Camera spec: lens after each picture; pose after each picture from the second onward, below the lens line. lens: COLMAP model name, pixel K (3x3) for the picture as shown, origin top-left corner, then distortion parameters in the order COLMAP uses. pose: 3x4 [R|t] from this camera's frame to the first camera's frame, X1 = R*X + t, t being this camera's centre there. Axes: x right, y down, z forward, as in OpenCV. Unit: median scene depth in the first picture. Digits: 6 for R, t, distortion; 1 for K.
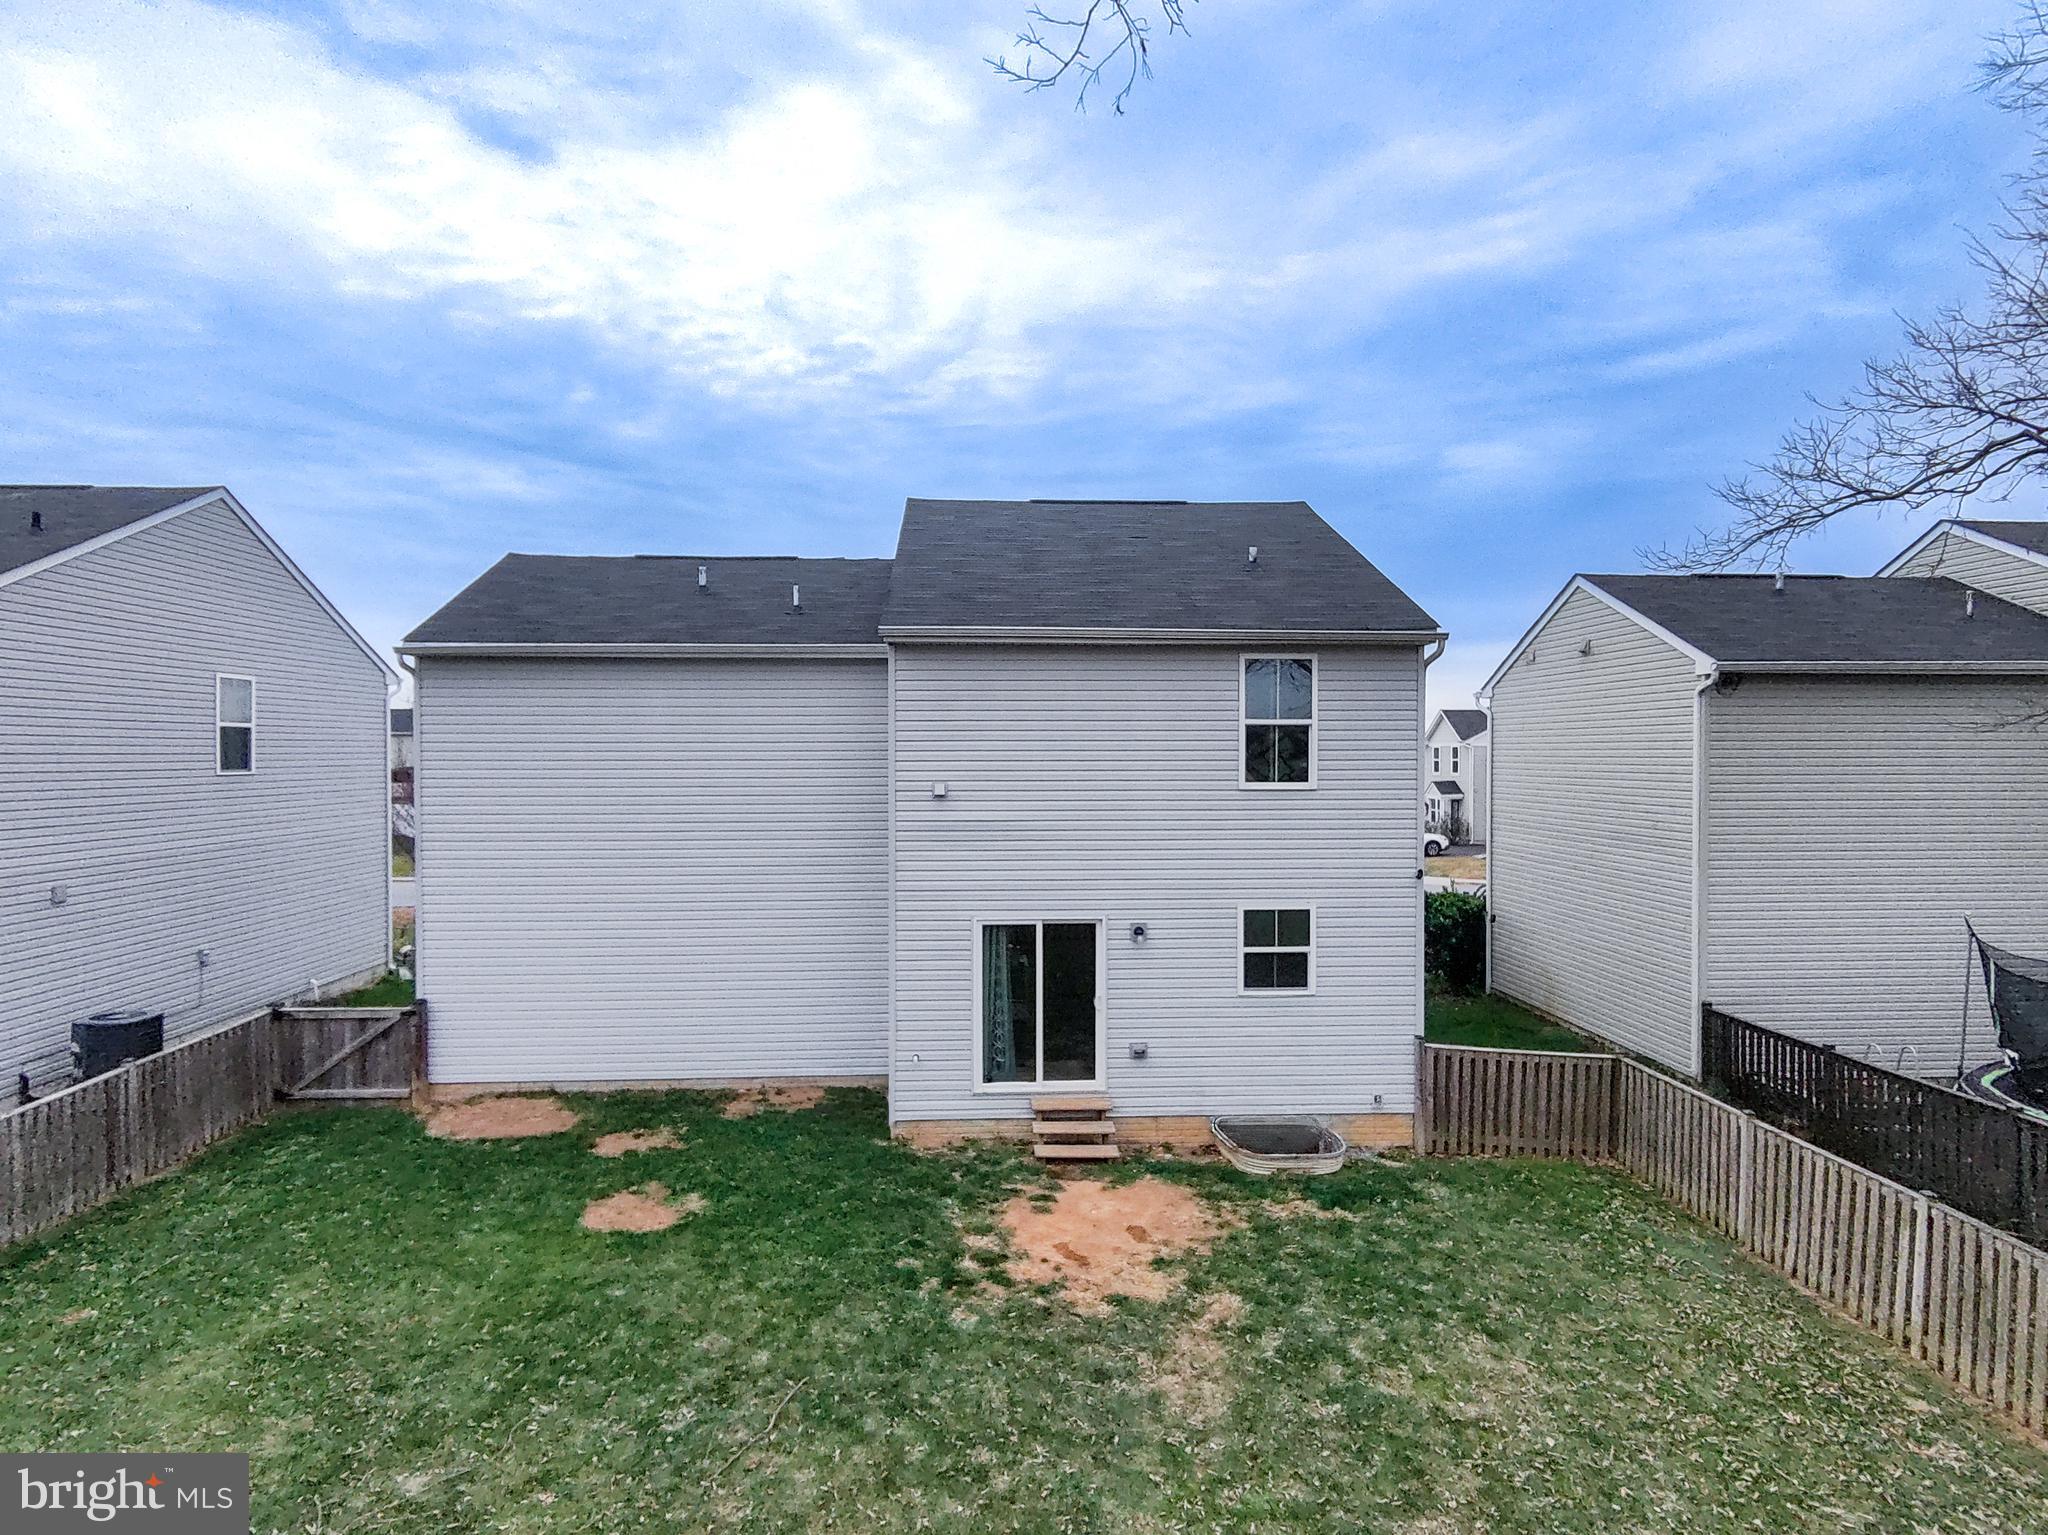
lens RADIAL K [[1109.3, 0, 1022.9], [0, 1109.3, 776.7], [0, 0, 1]] dist [0.004777, -0.008114]
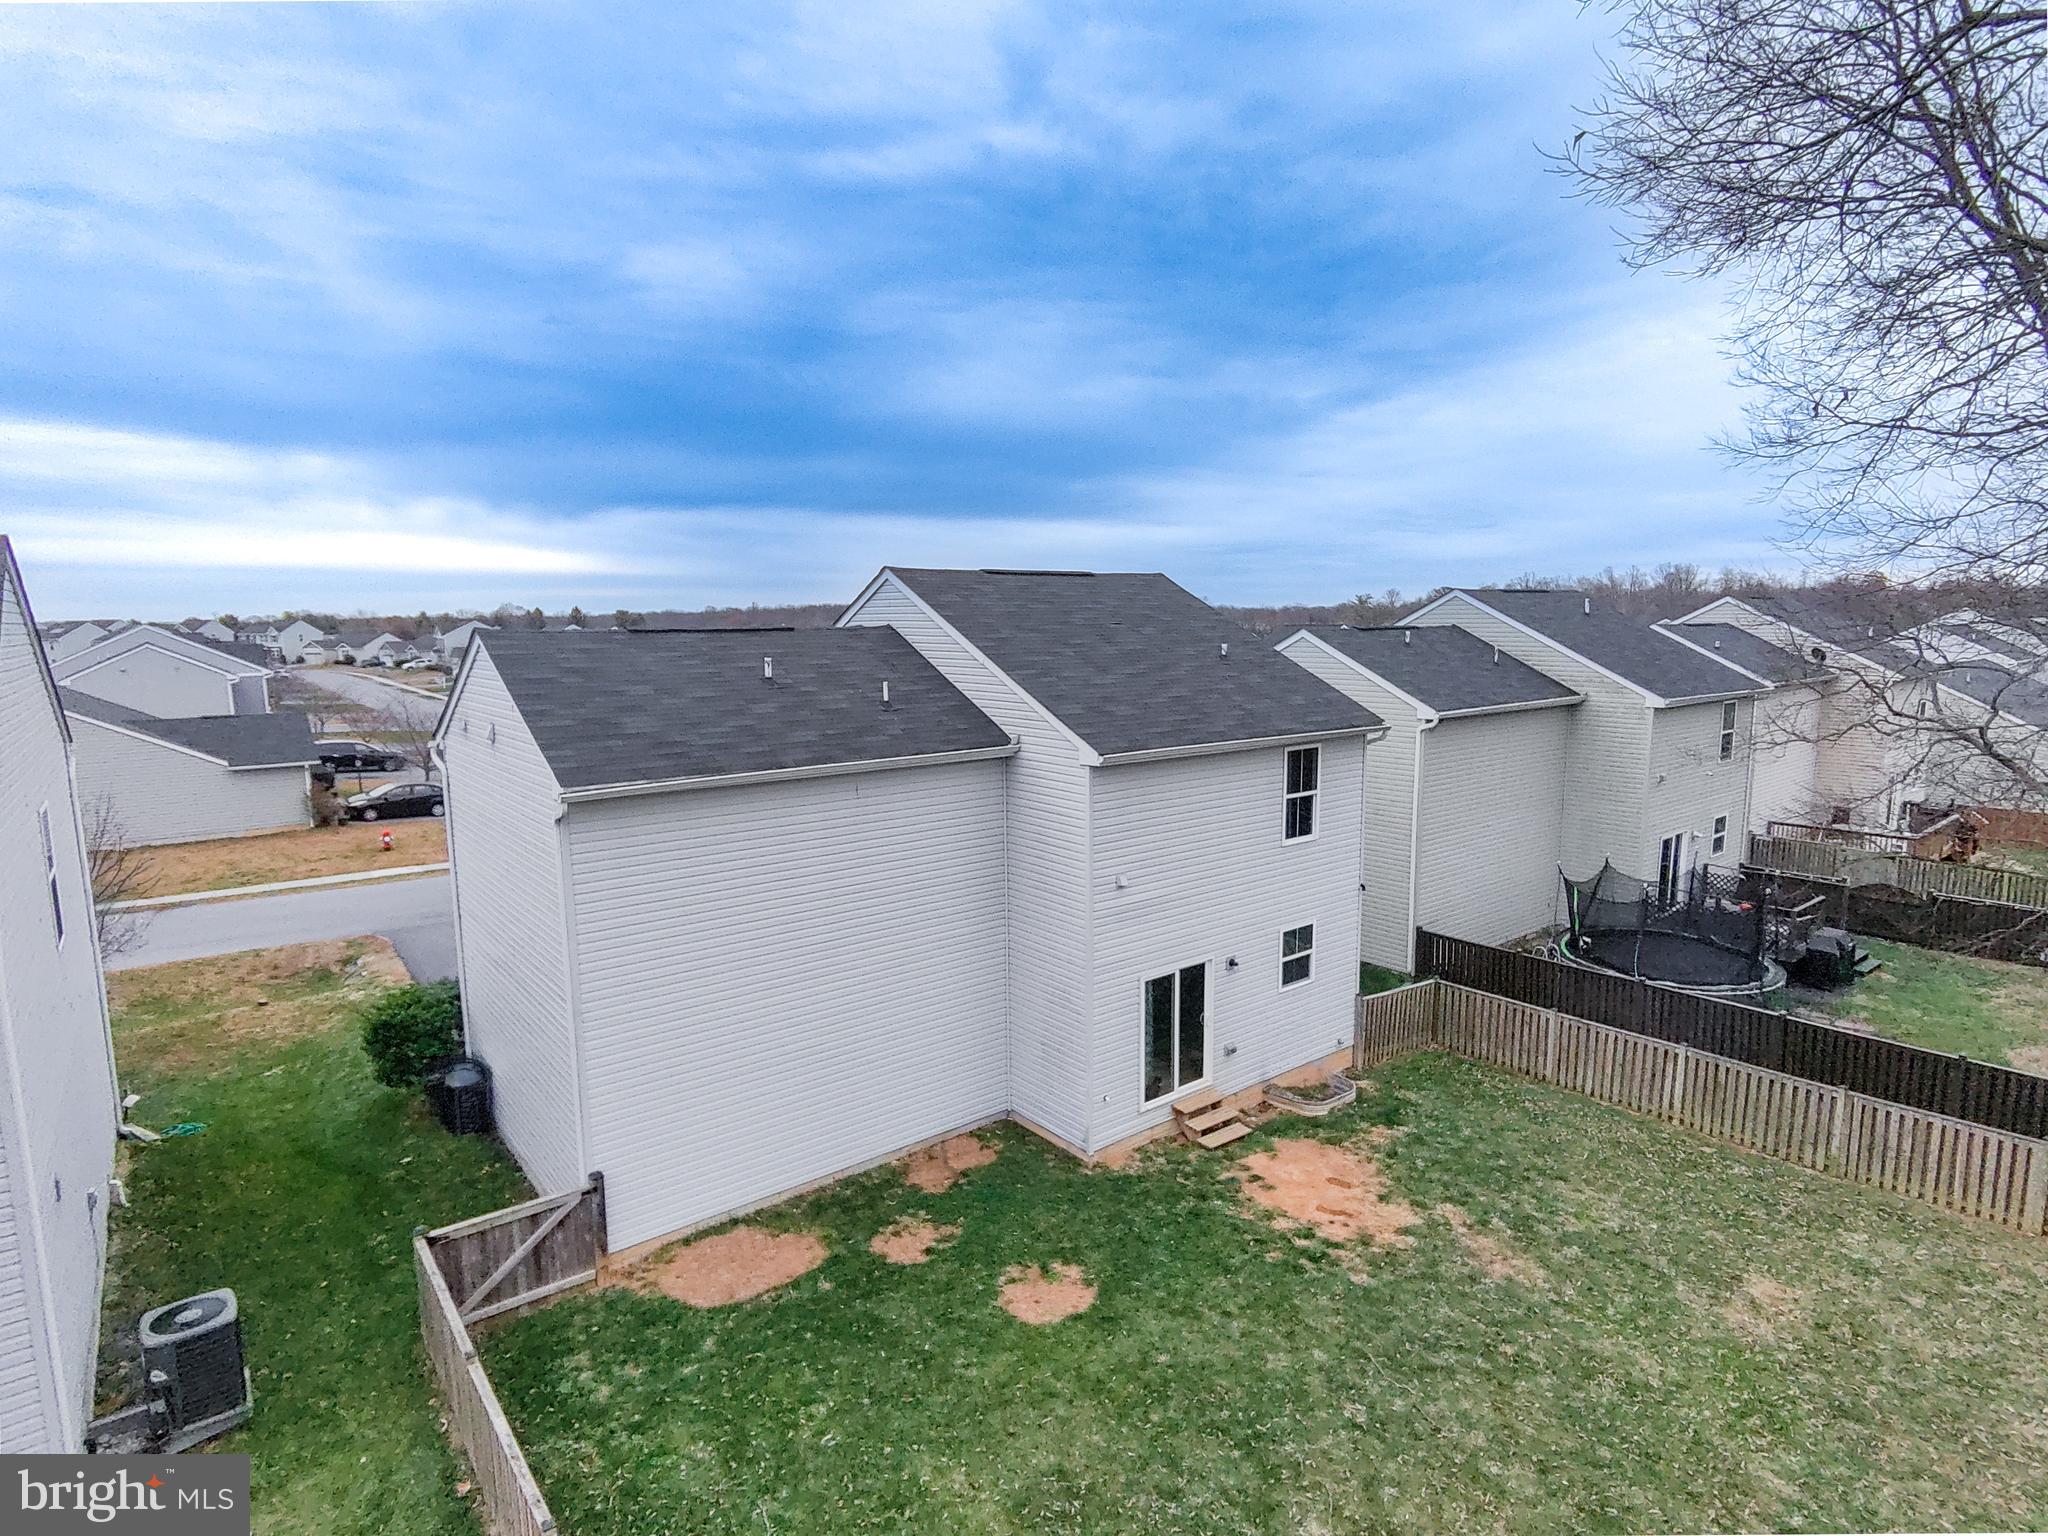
lens RADIAL K [[1109.3, 0, 1020.6], [0, 1109.3, 769.2], [0, 0, 1]] dist [0.004777, -0.008114]
pose [[0.806355, -0.089898, 0.584560, -0.848768], [0.020492, 0.992034, 0.124295, -0.257848], [-0.591077, -0.088248, 0.801774, 0.107796]]
